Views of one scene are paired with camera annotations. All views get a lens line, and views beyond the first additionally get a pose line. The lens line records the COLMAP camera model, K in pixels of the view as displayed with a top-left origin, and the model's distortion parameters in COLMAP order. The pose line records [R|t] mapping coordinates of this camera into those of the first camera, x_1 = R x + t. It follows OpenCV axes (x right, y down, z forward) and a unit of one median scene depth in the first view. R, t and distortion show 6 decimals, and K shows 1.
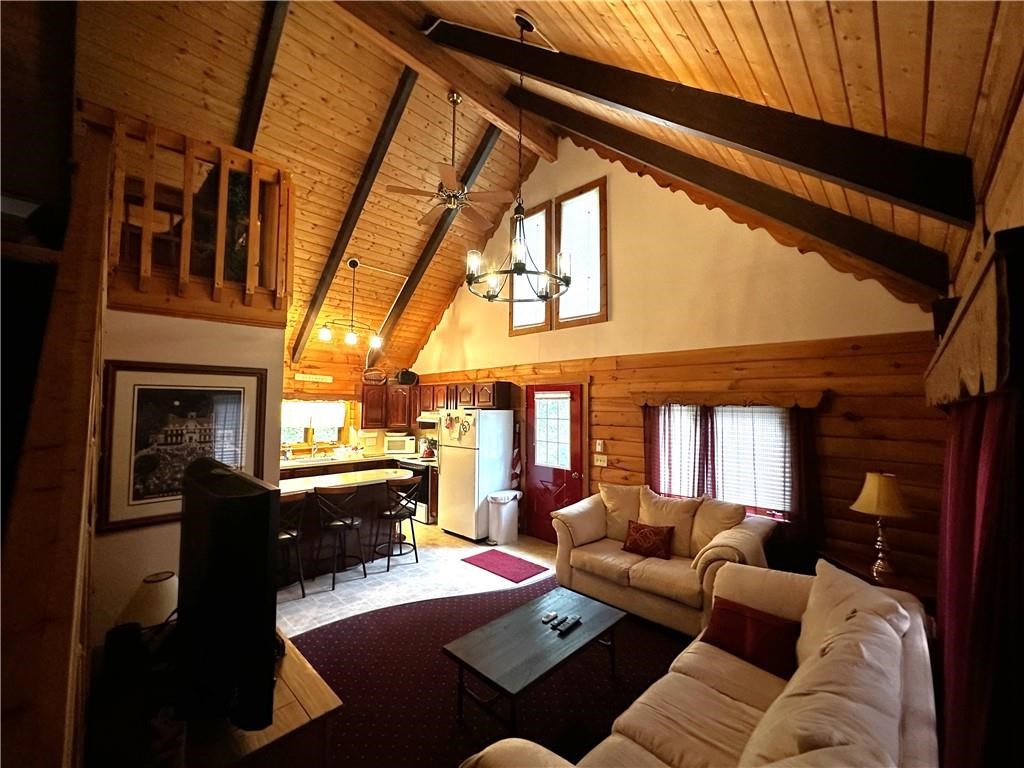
lens RADIAL K [[409.2, 0, 512.0], [0, 409.2, 385.5], [0, 0, 1]] dist [-0.008206, 0.000162]
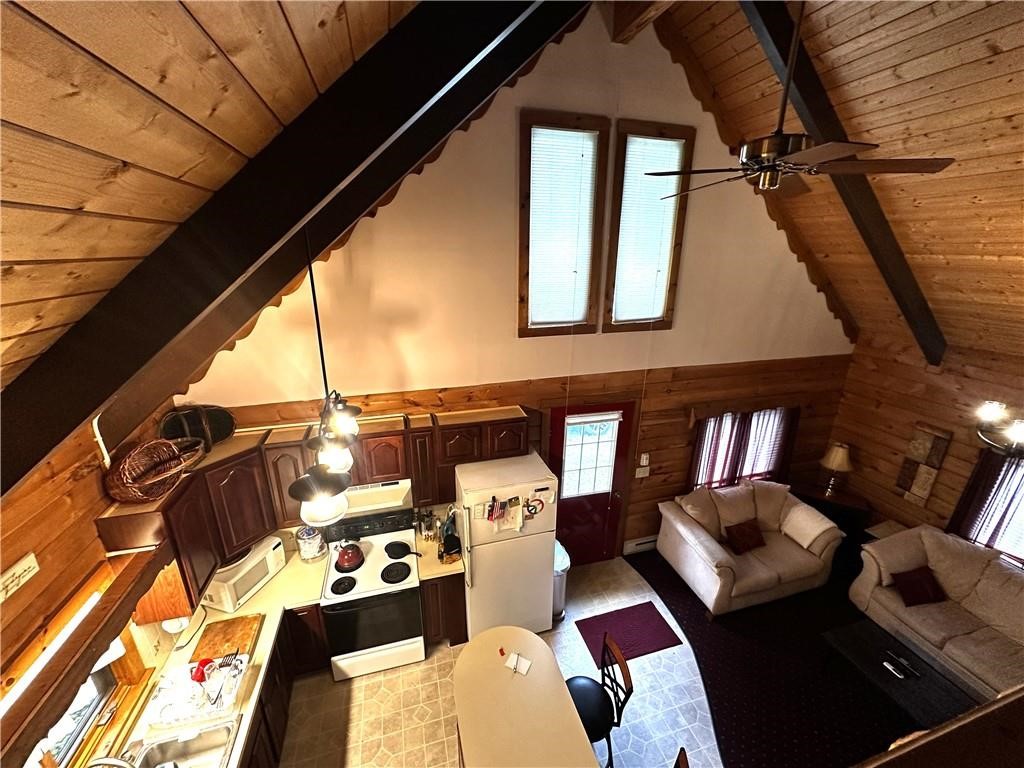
lens RADIAL K [[409.2, 0, 513.2], [0, 409.2, 390.0], [0, 0, 1]] dist [-0.008206, 0.000162]
pose [[0.488947, -0.286751, 0.823835, -0.496808], [-0.045439, 0.934771, 0.352333, -0.240347], [-0.871129, -0.209706, 0.444024, 0.651511]]
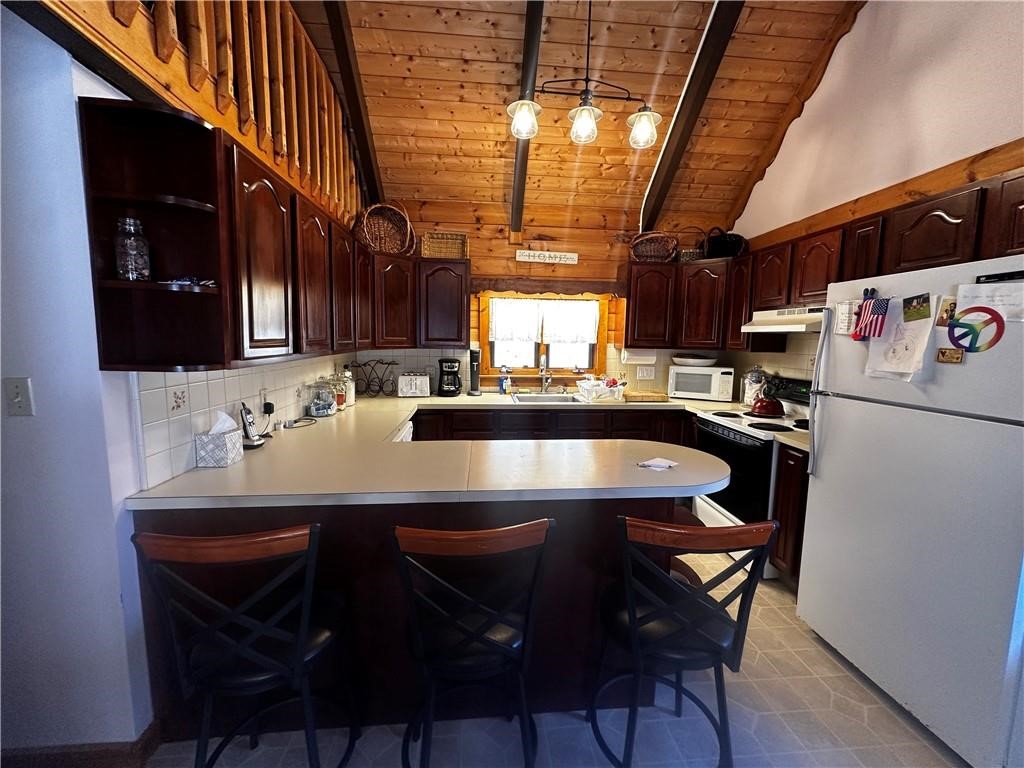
lens RADIAL K [[409.2, 0, 515.1], [0, 409.2, 382.5], [0, 0, 1]] dist [-0.008206, 0.000162]
pose [[0.757414, 0.076304, -0.648460, -0.133738], [0.022513, 0.989506, 0.142730, 0.075304], [0.652546, -0.122705, 0.747748, 0.526514]]
